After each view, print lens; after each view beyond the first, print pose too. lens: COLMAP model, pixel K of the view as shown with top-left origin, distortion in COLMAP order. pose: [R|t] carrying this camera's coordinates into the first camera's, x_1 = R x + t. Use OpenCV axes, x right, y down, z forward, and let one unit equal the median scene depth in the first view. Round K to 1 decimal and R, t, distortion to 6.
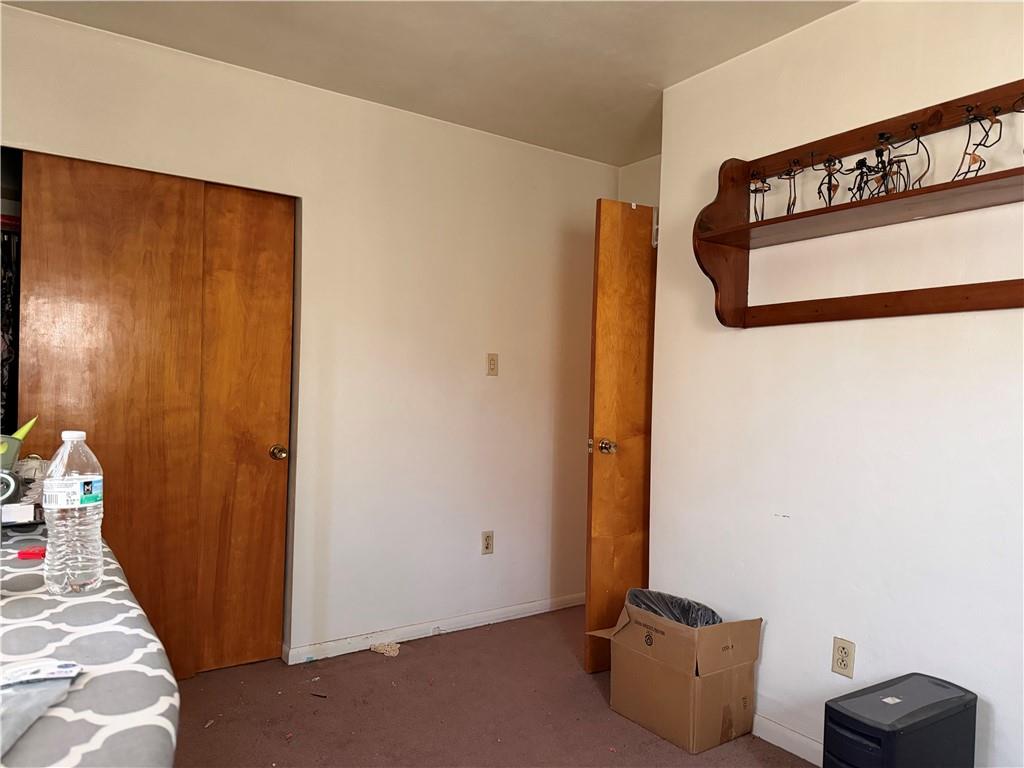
lens RADIAL K [[726.3, 0, 519.2], [0, 726.3, 386.6], [0, 0, 1]] dist [0.095535, -0.112815]
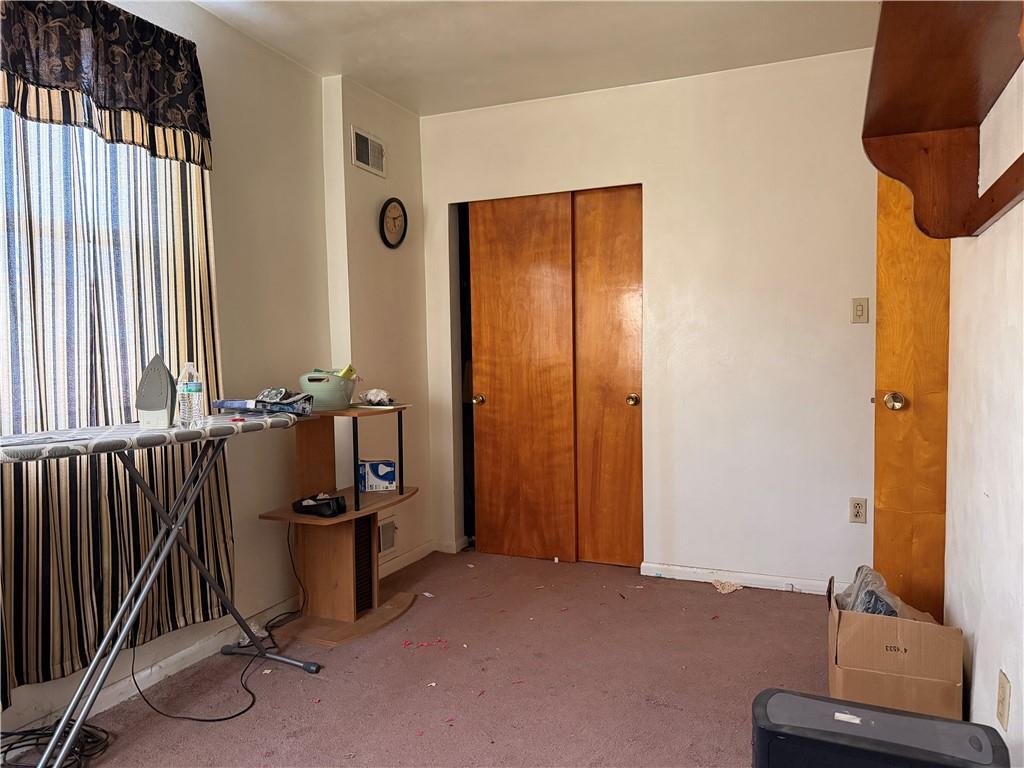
lens RADIAL K [[726.3, 0, 519.2], [0, 726.3, 386.6], [0, 0, 1]] dist [0.095535, -0.112815]
pose [[0.536183, 0.006324, -0.844078, 0.605265], [0.025679, 0.999387, 0.023799, 0.035541], [0.843711, -0.034435, 0.535691, 0.200609]]
